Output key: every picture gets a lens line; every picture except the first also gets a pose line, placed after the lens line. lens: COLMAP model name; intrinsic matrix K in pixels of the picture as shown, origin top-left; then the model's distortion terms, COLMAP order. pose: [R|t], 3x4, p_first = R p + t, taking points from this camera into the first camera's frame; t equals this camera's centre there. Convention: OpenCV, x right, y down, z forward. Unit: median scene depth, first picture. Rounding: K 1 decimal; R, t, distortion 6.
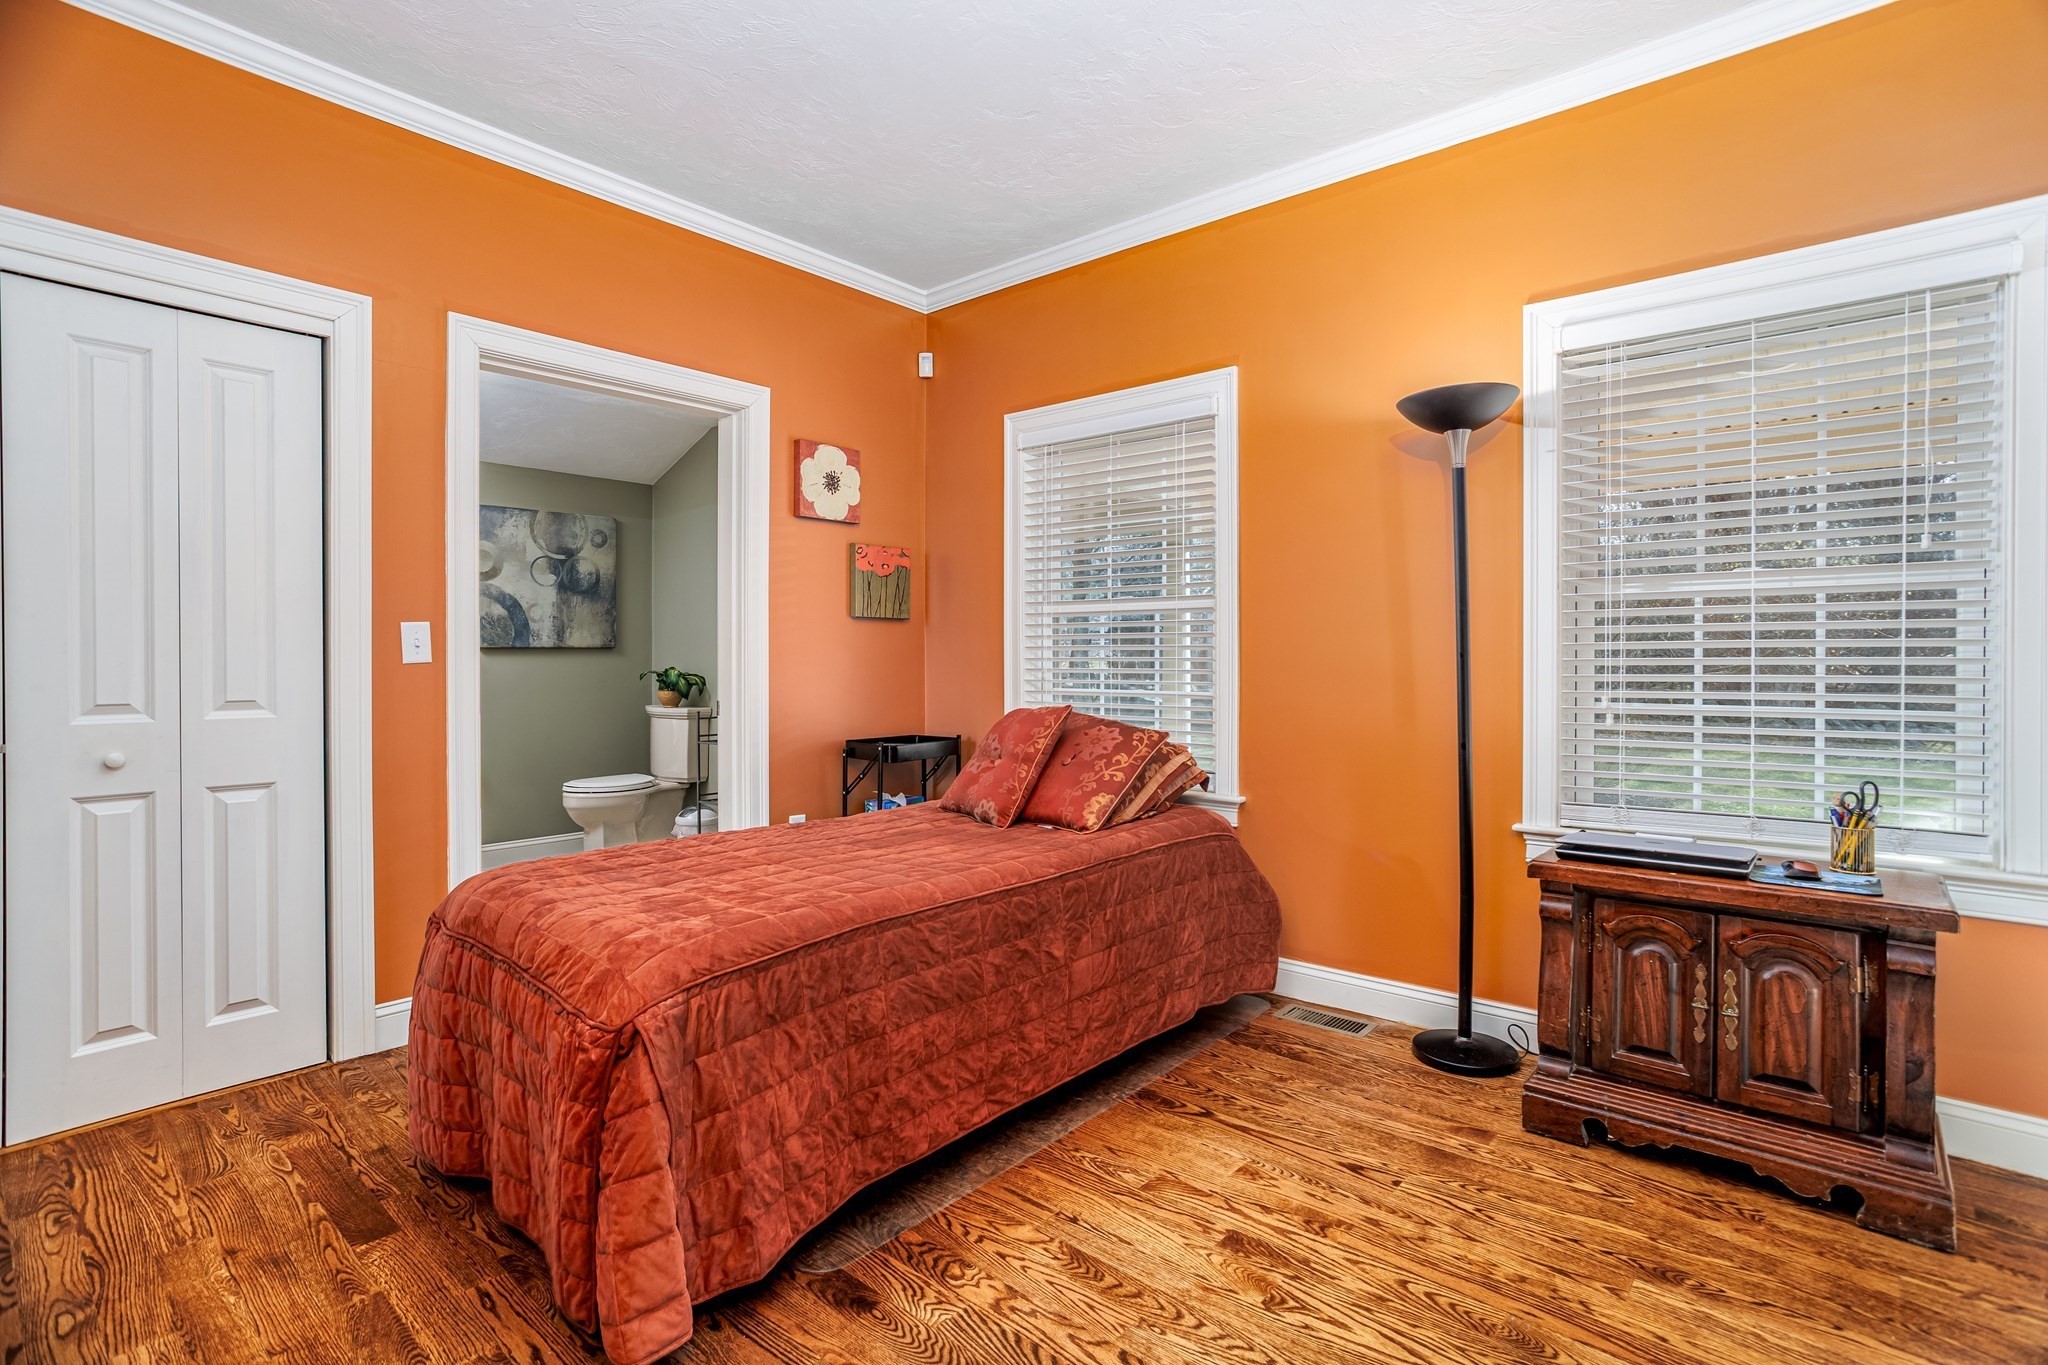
lens RADIAL K [[1012.1, 0, 1026.9], [0, 1012.1, 646.9], [0, 0, 1]] dist [-0.055088, 0.039697]
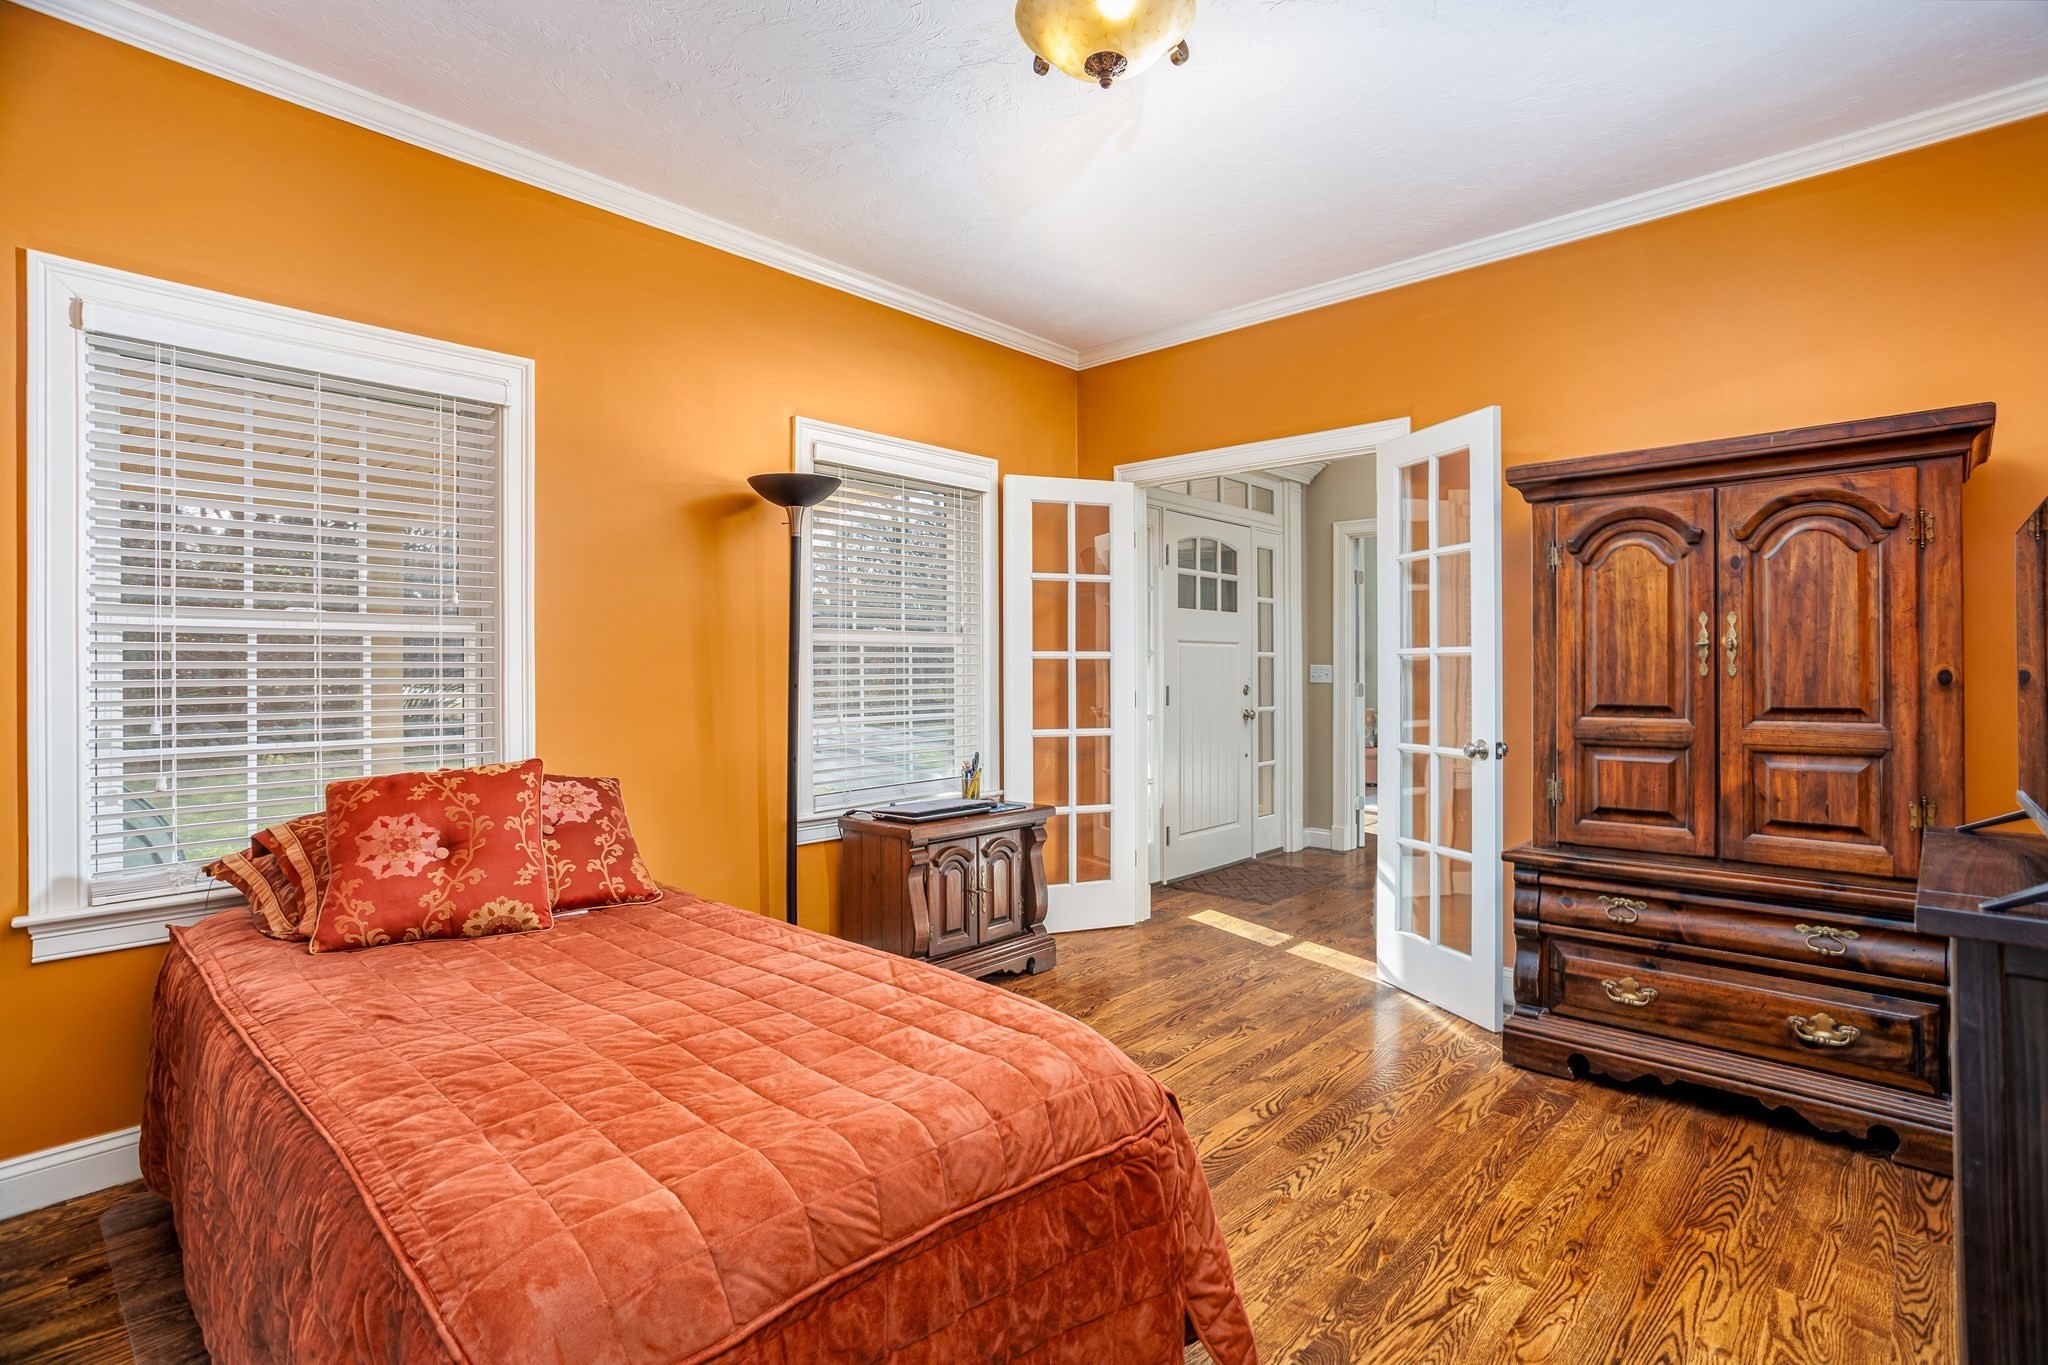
lens RADIAL K [[988.8, 0, 1030.5], [0, 988.8, 669.4], [0, 0, 1]] dist [-0.056769, 0.034873]
pose [[0.022529, 0.012345, 0.999670, -0.524818], [0.006947, 0.999898, -0.012504, 0.003677], [-0.999722, 0.007226, 0.022441, 0.458840]]
